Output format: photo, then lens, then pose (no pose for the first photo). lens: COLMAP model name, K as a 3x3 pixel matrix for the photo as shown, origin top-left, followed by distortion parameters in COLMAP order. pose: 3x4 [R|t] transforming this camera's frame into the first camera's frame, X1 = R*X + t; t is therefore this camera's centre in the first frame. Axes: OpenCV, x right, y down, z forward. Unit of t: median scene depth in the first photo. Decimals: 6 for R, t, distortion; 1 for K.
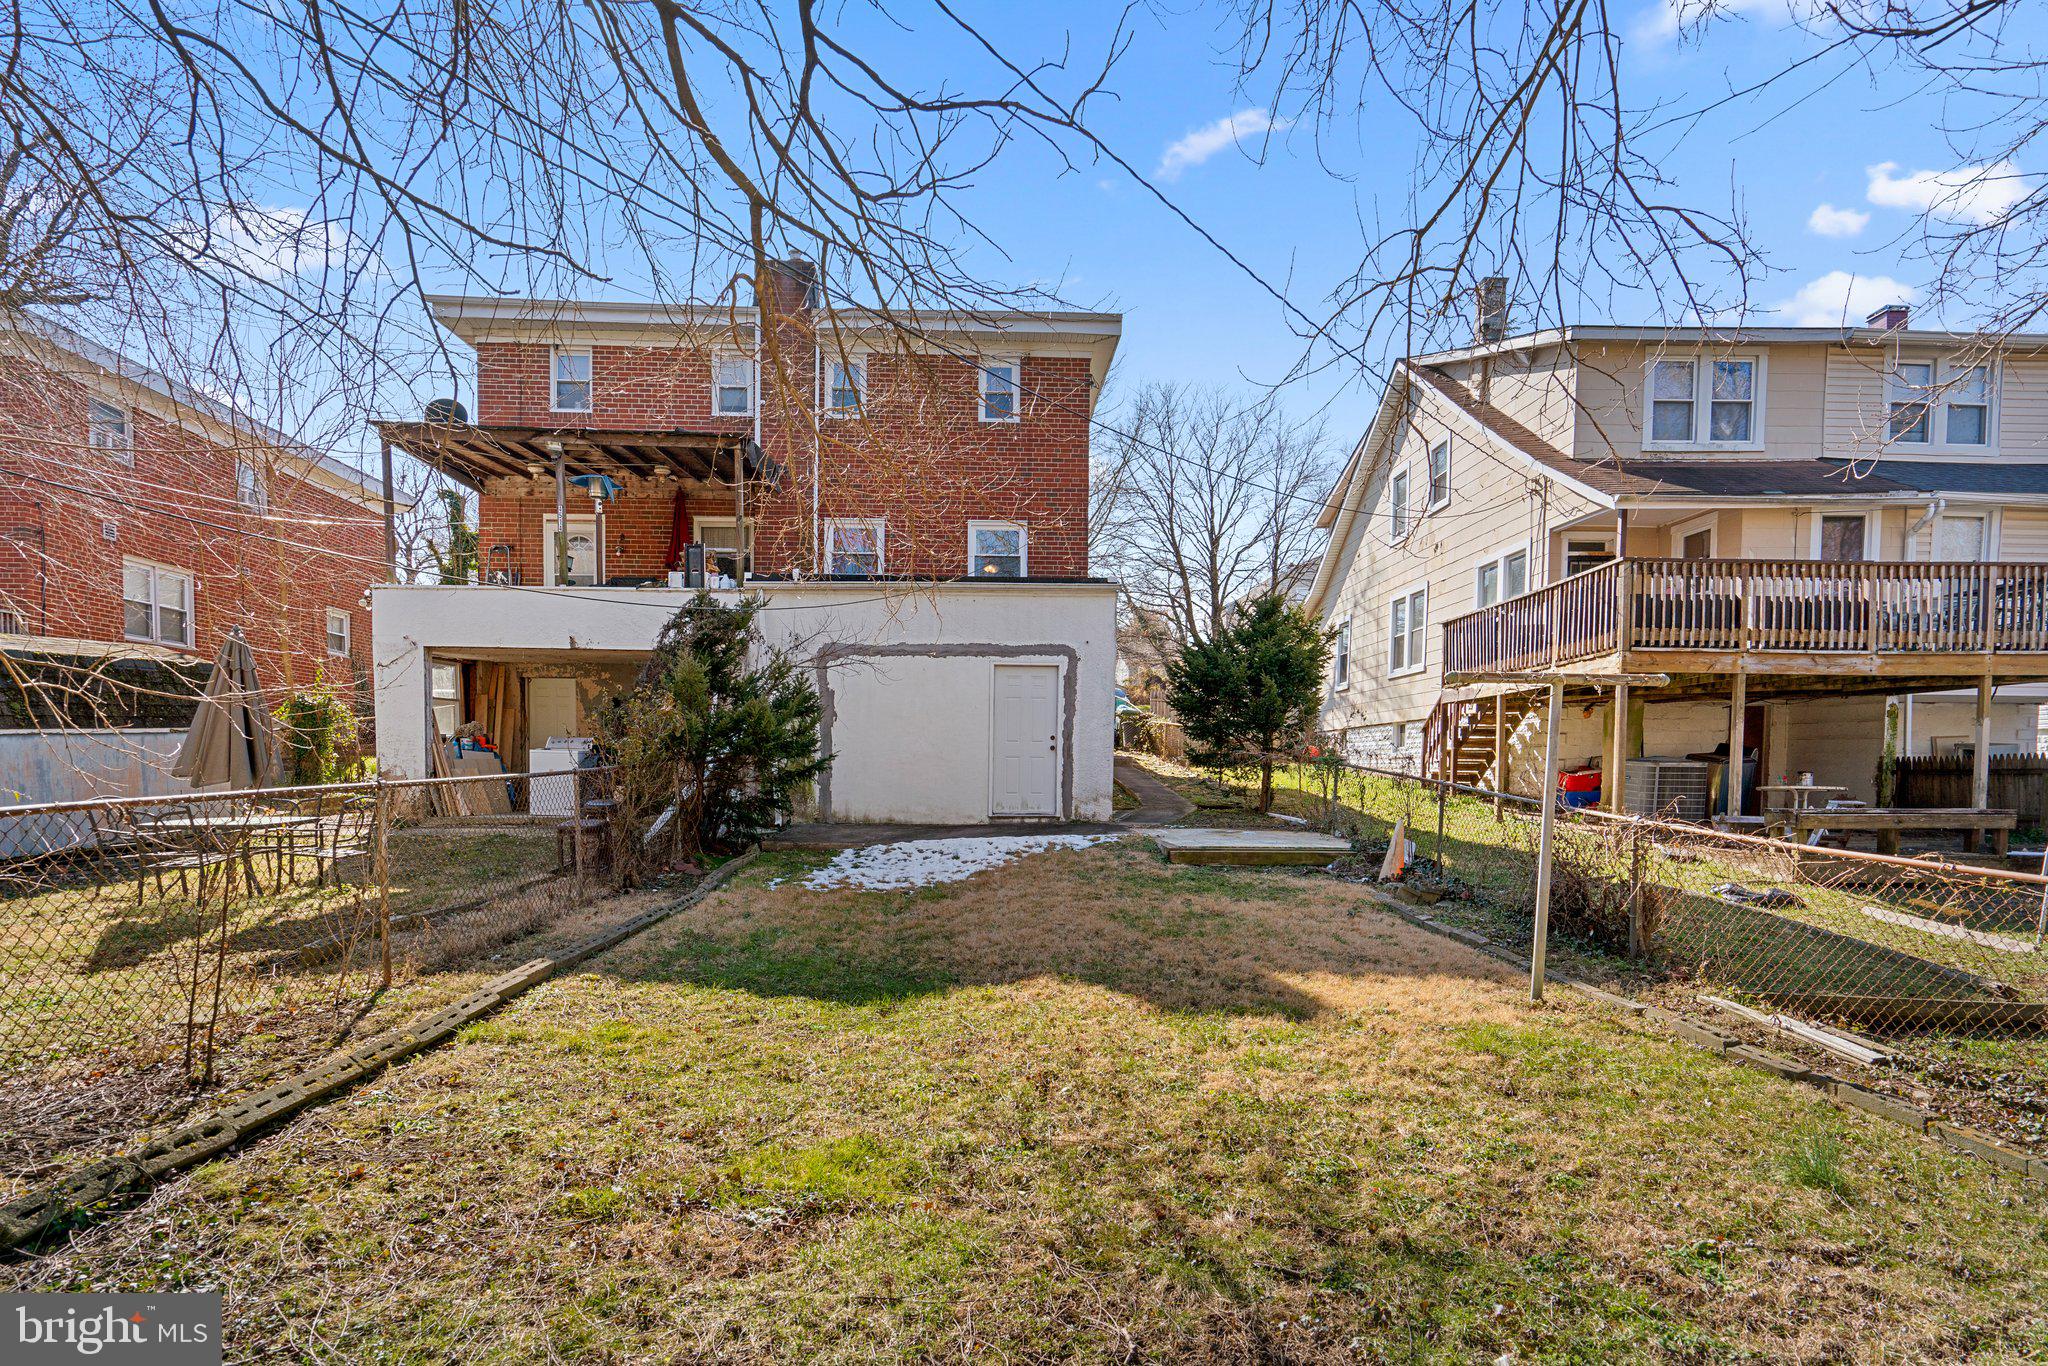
lens RADIAL K [[1070.8, 0, 1025.2], [0, 1070.8, 808.7], [0, 0, 1]] dist [0.000800, 0.000966]
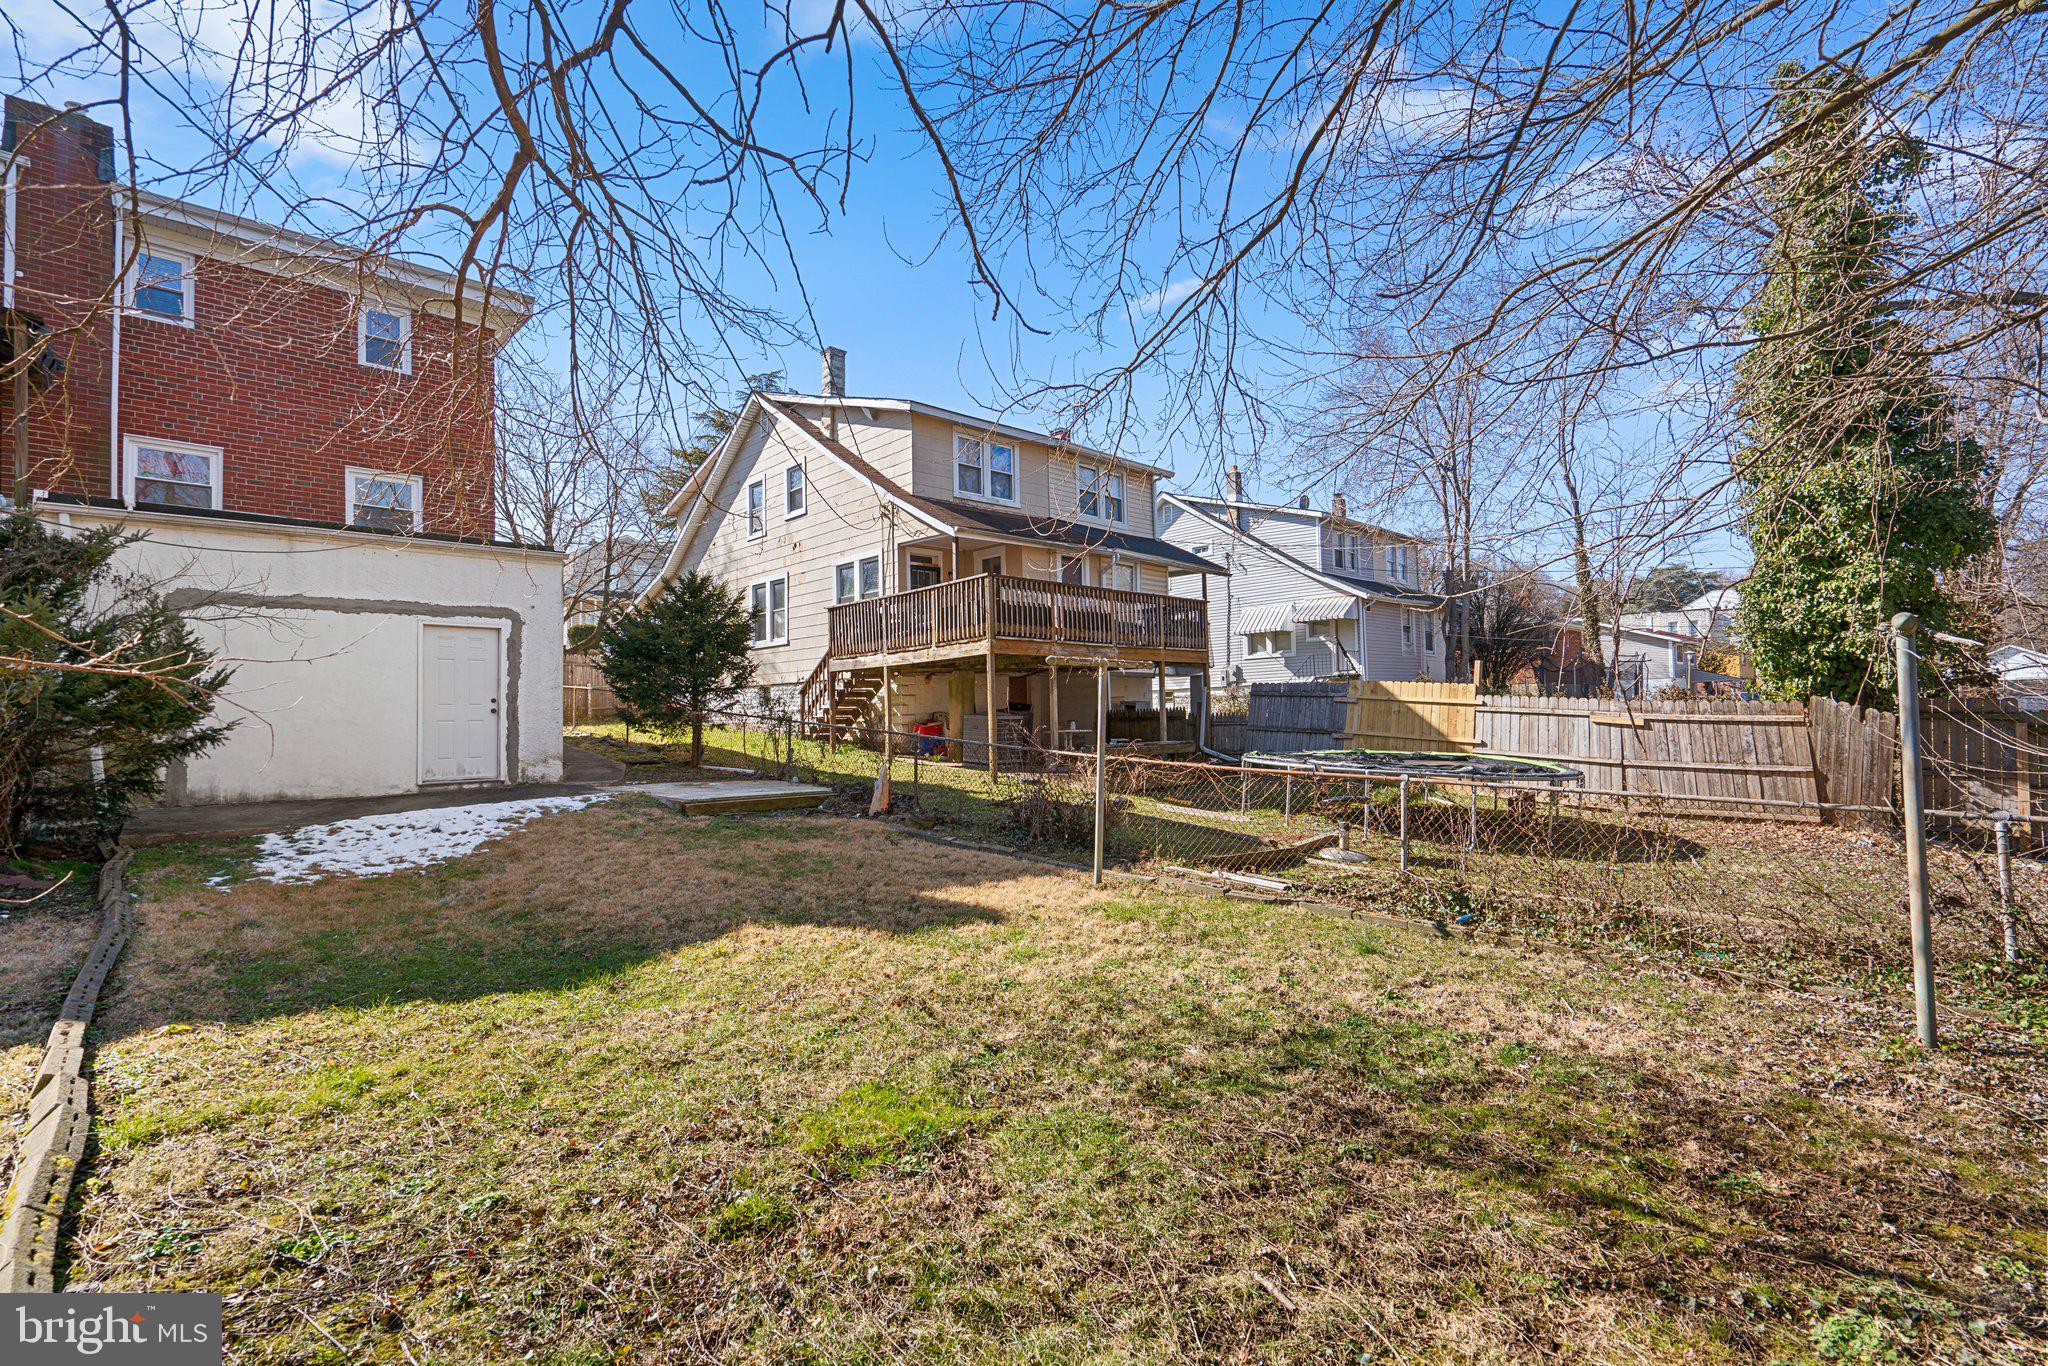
lens RADIAL K [[905.9, 0, 1053.4], [0, 905.9, 690.4], [0, 0, 1]] dist [-0.015294, 0.011429]
pose [[0.751007, 0.002139, 0.660291, -0.116441], [0.046033, 0.997392, -0.055589, -0.005015], [-0.658688, 0.072143, 0.748949, 0.032220]]
